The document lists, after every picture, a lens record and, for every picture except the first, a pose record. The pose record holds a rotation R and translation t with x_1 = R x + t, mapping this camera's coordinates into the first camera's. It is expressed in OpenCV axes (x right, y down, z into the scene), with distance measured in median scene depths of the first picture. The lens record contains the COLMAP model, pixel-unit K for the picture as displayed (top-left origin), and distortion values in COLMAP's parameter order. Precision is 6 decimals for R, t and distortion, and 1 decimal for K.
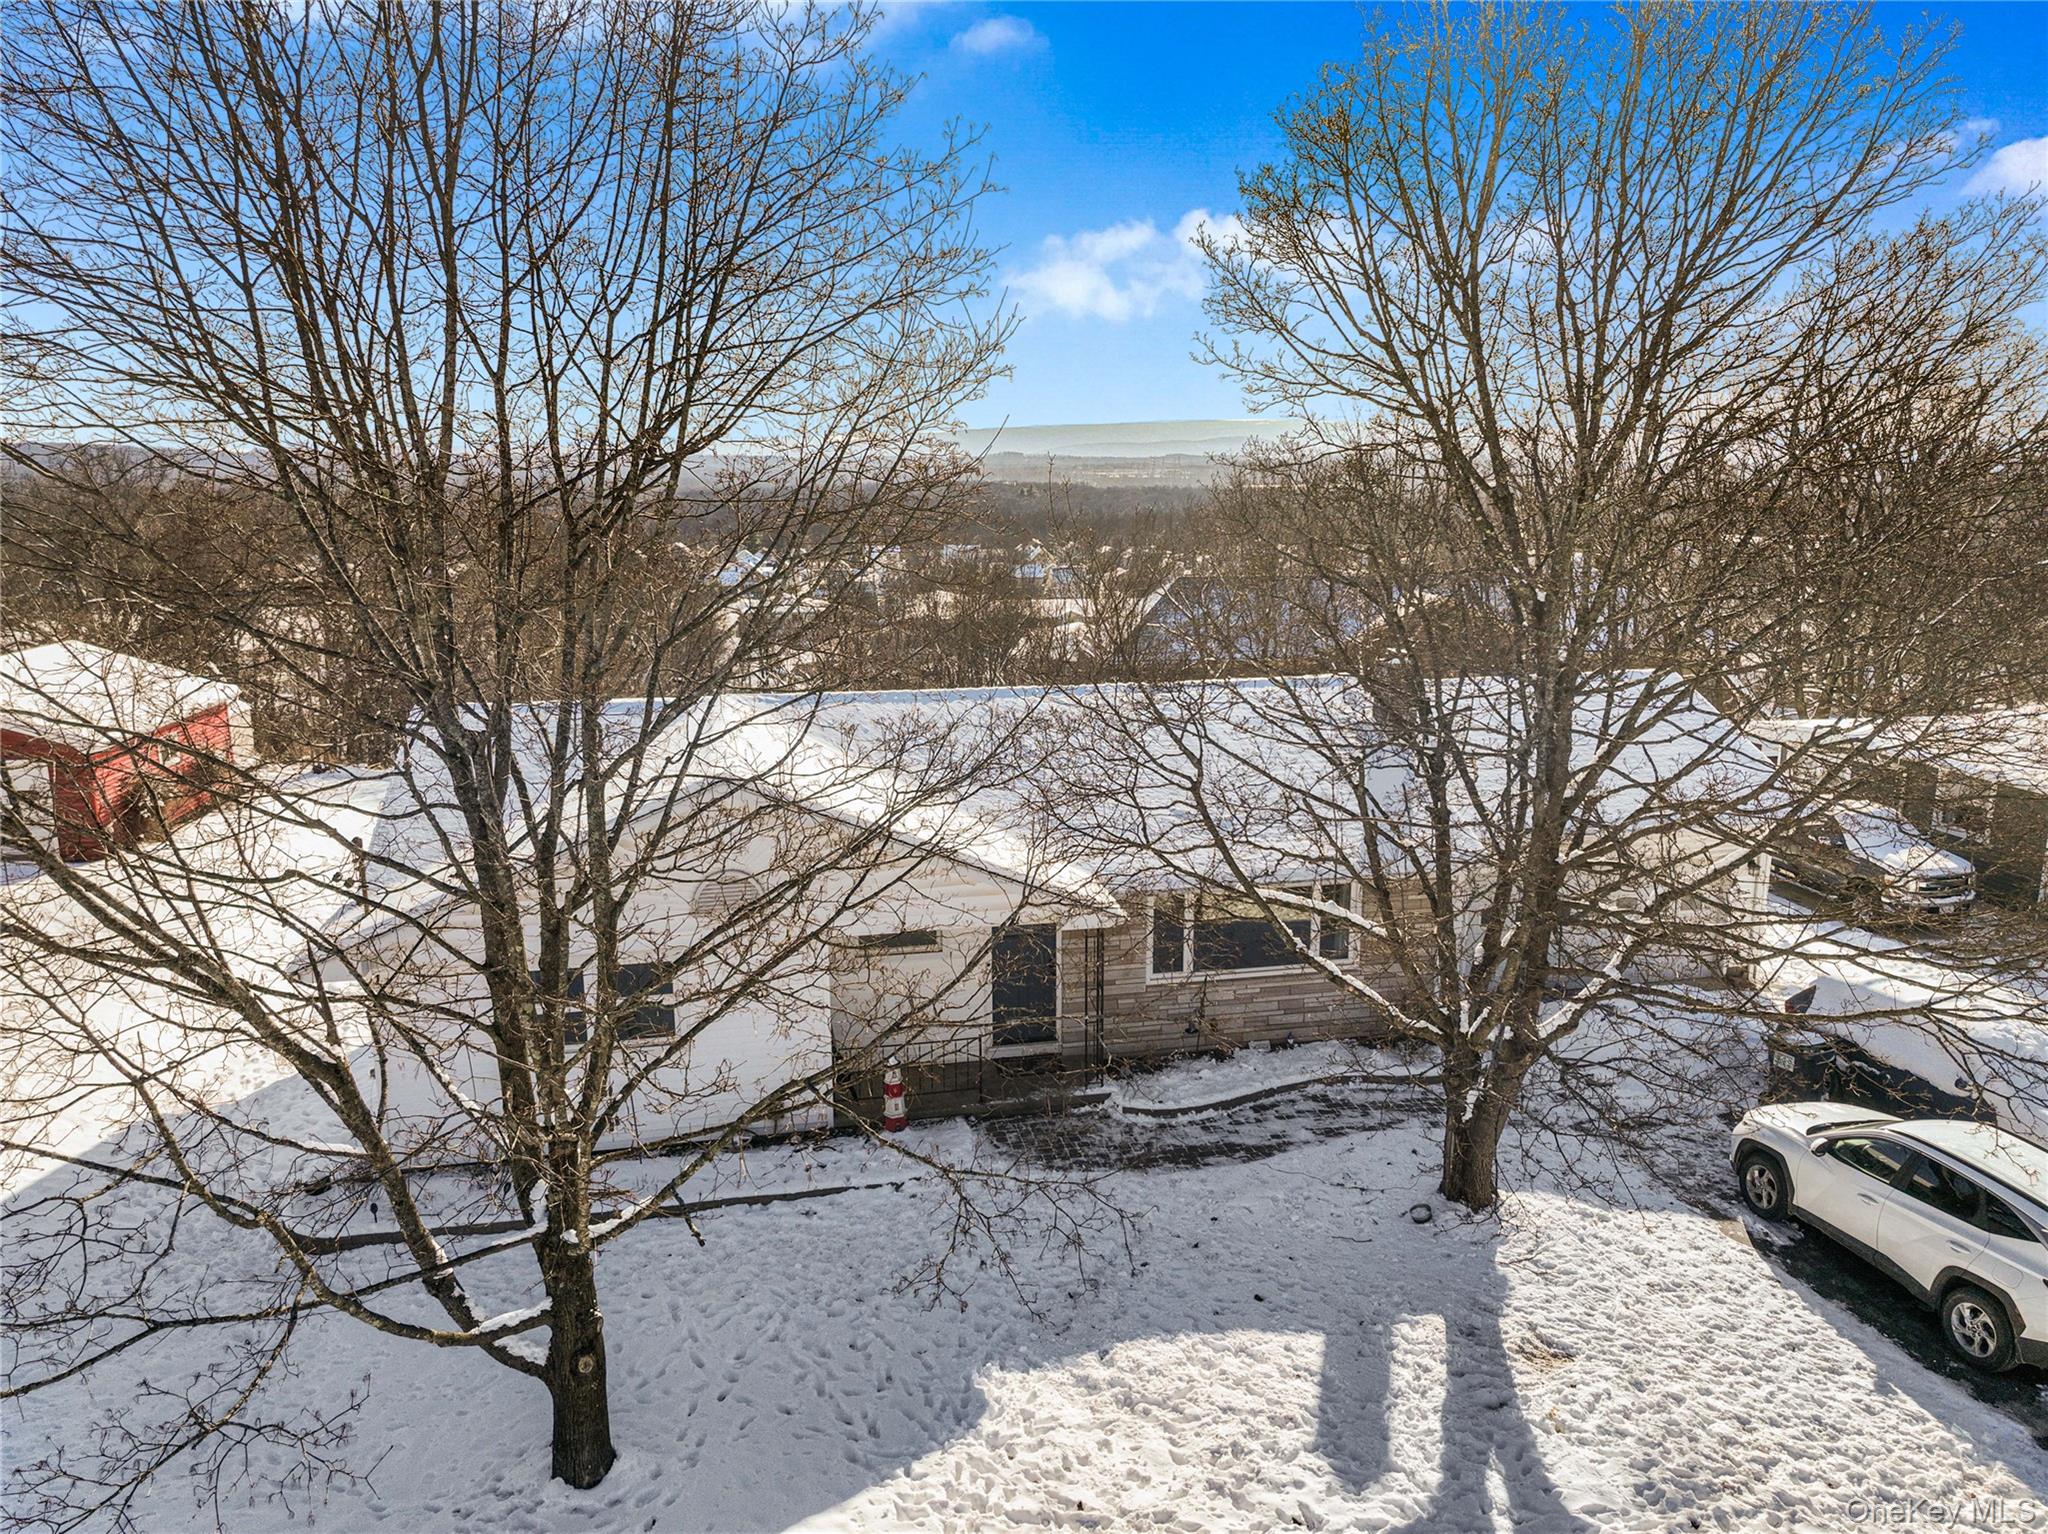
lens RADIAL K [[1460.8, 0, 1016.5], [0, 1460.8, 765.6], [0, 0, 1]] dist [-0.005731, 0.016889]
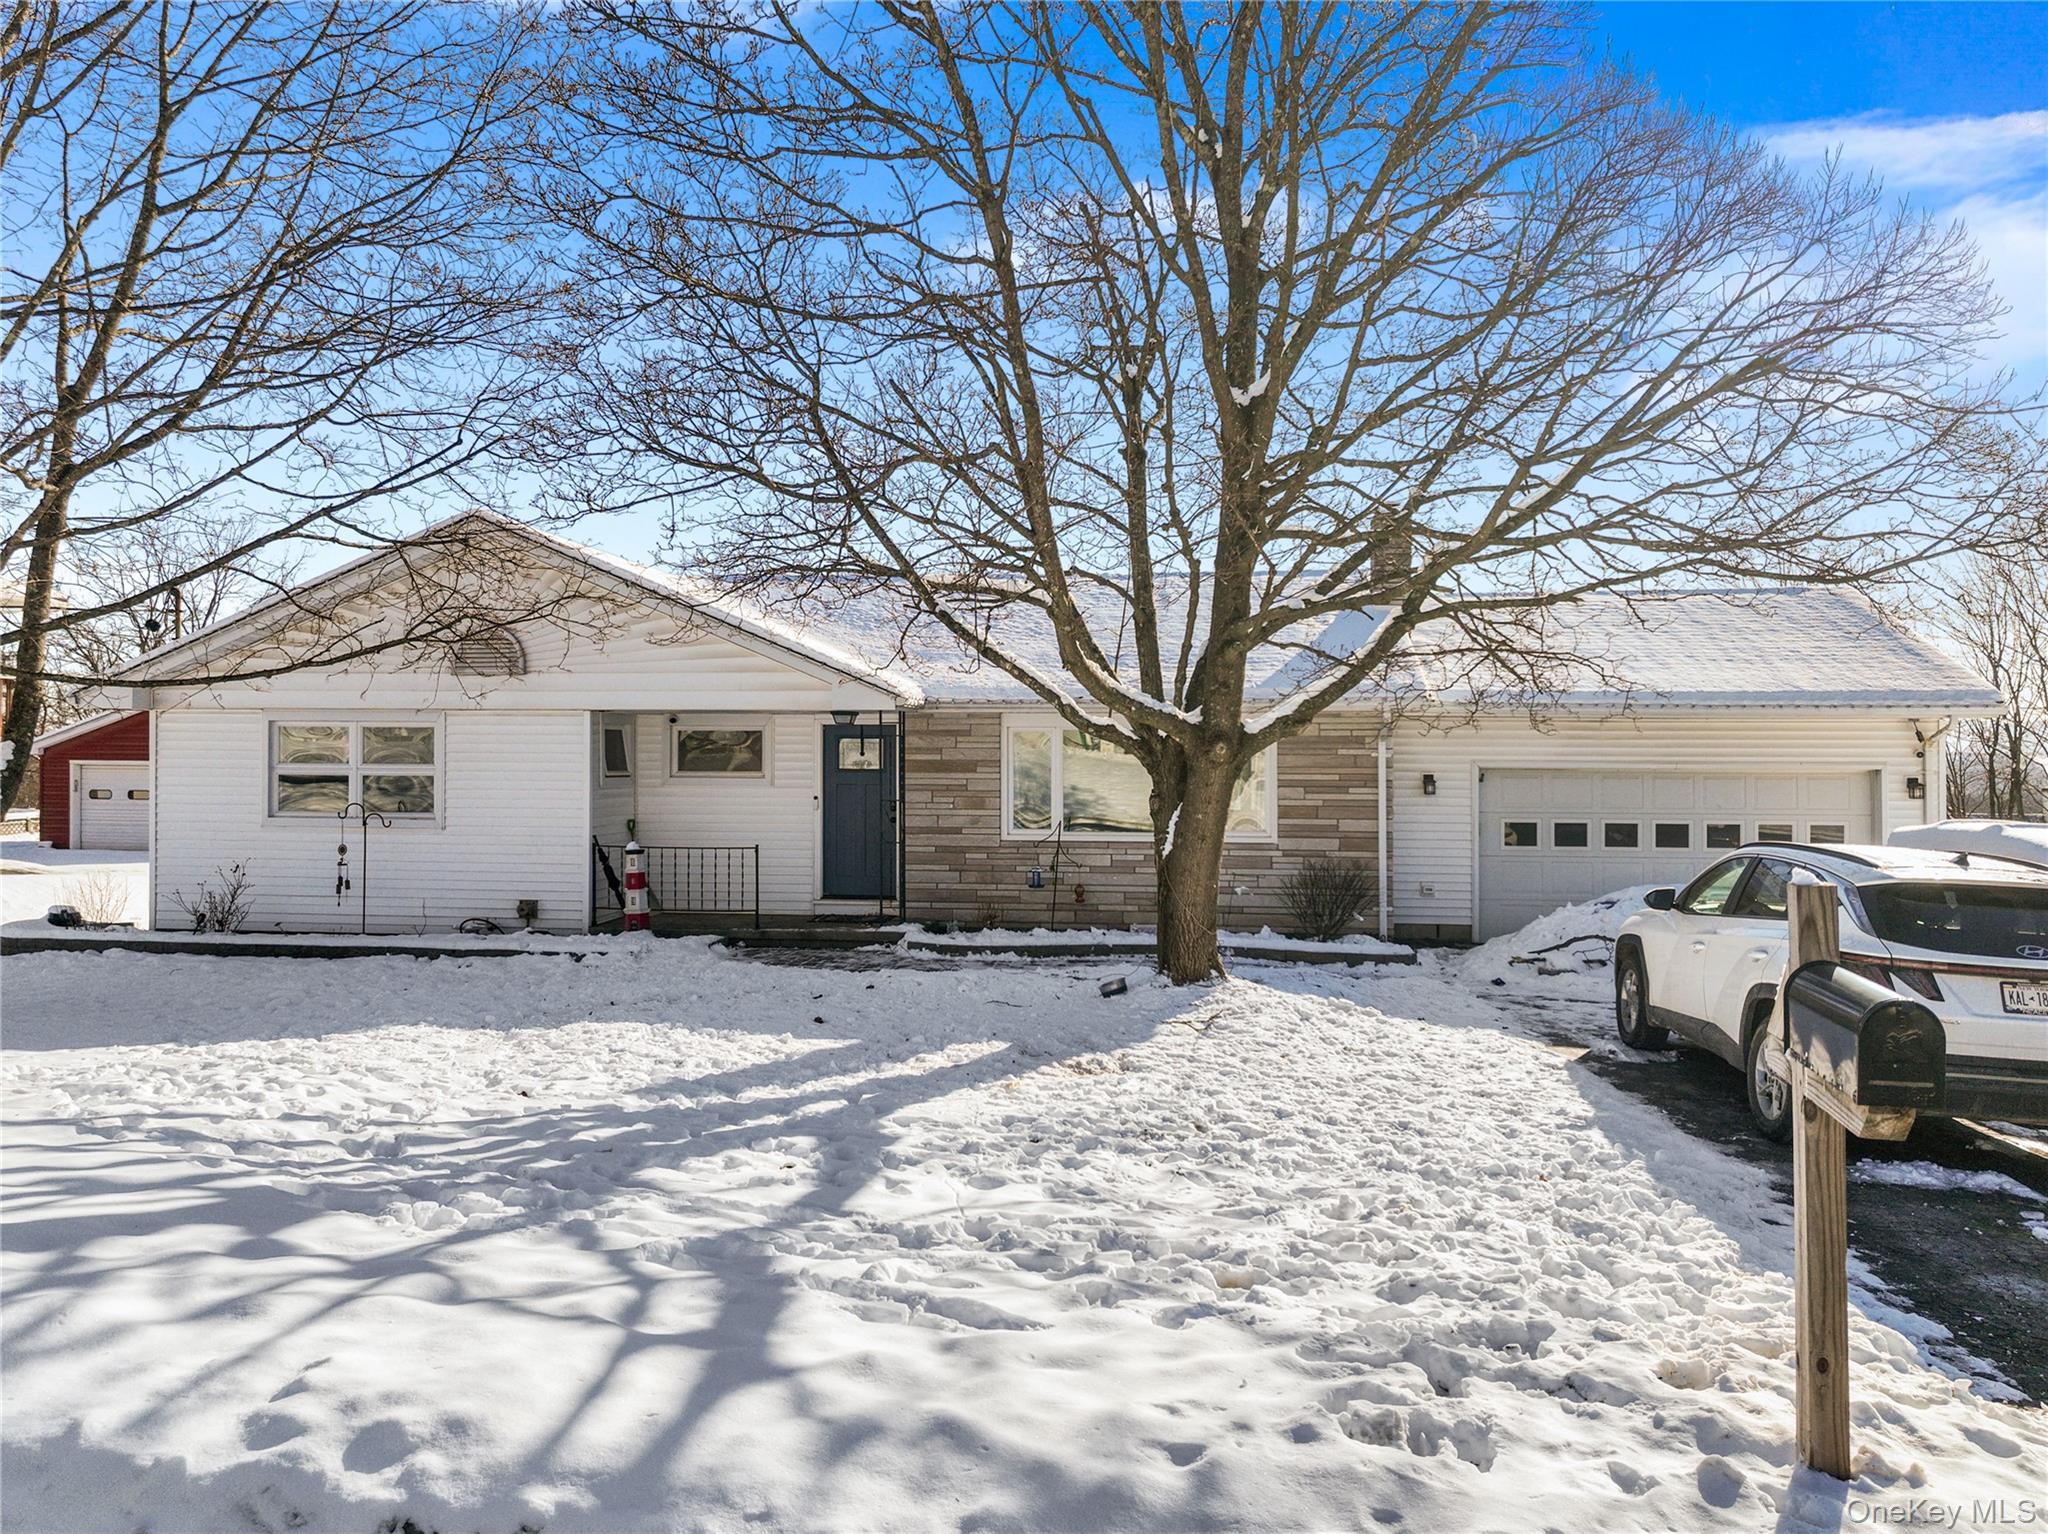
lens RADIAL K [[1460.8, 0, 1031.3], [0, 1460.8, 782.3], [0, 0, 1]] dist [-0.005731, 0.016889]
pose [[0.949867, 0.014594, -0.312314, 0.459427], [-0.075567, 0.980010, -0.184036, 0.337852], [0.303385, 0.198410, 0.931982, 0.263520]]
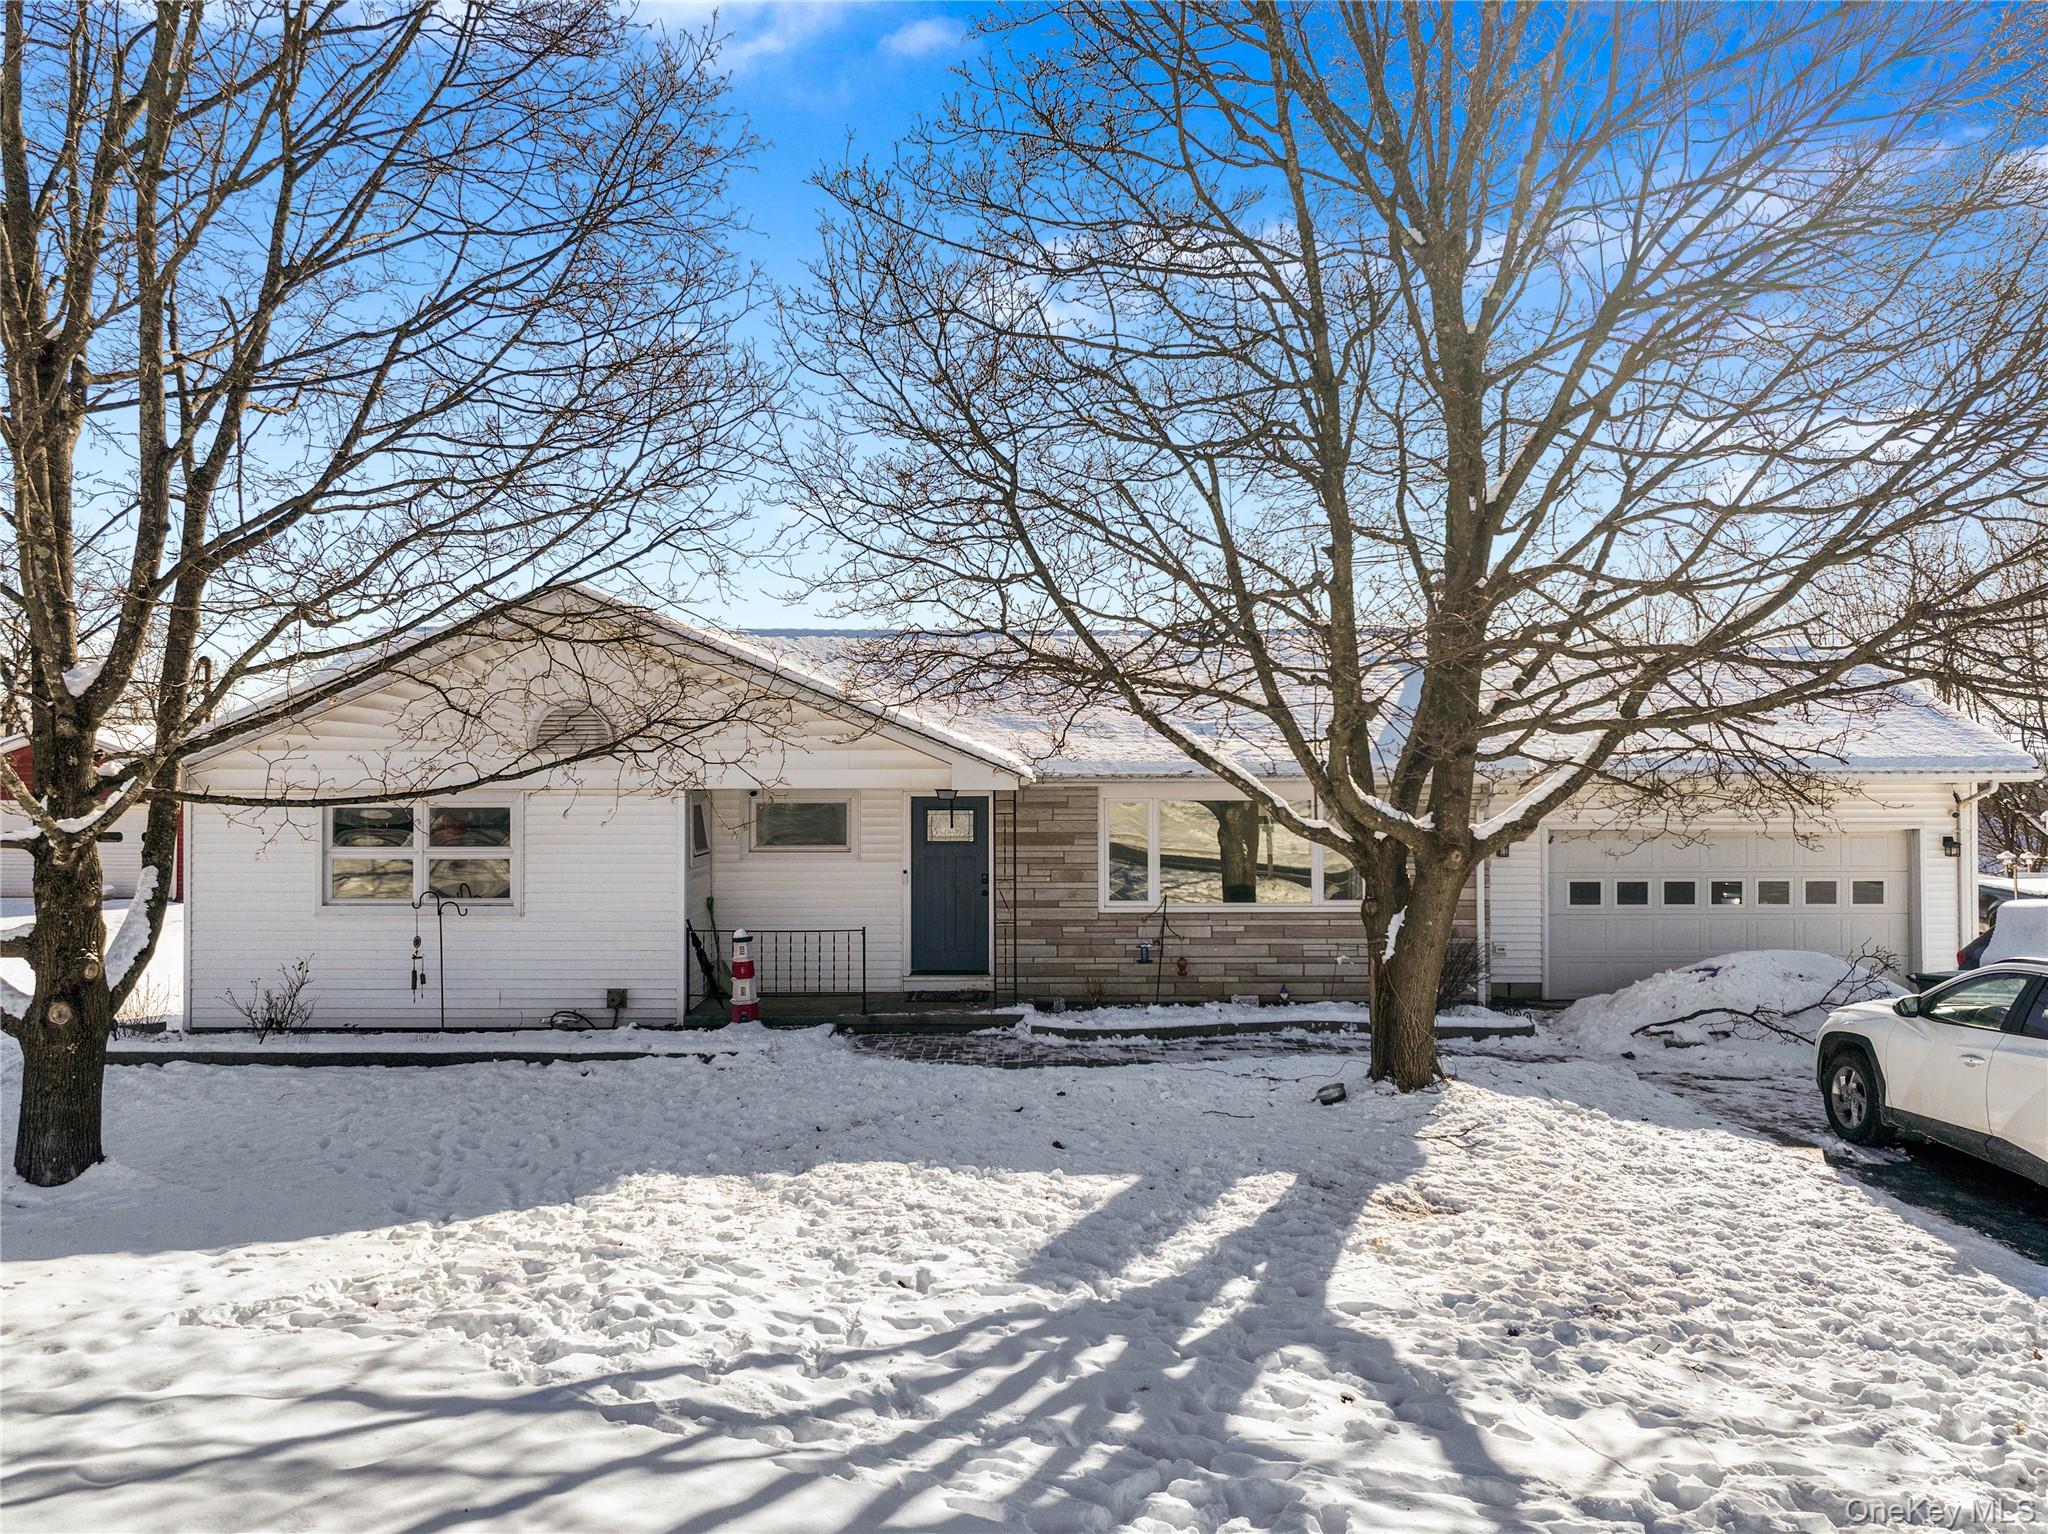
lens RADIAL K [[1460.8, 0, 1020.2], [0, 1460.8, 762.3], [0, 0, 1]] dist [-0.005731, 0.016889]
pose [[0.978477, 0.003377, -0.206329, 0.269383], [-0.045243, 0.979050, -0.198529, 0.290483], [0.201336, 0.203591, 0.958131, 0.222883]]
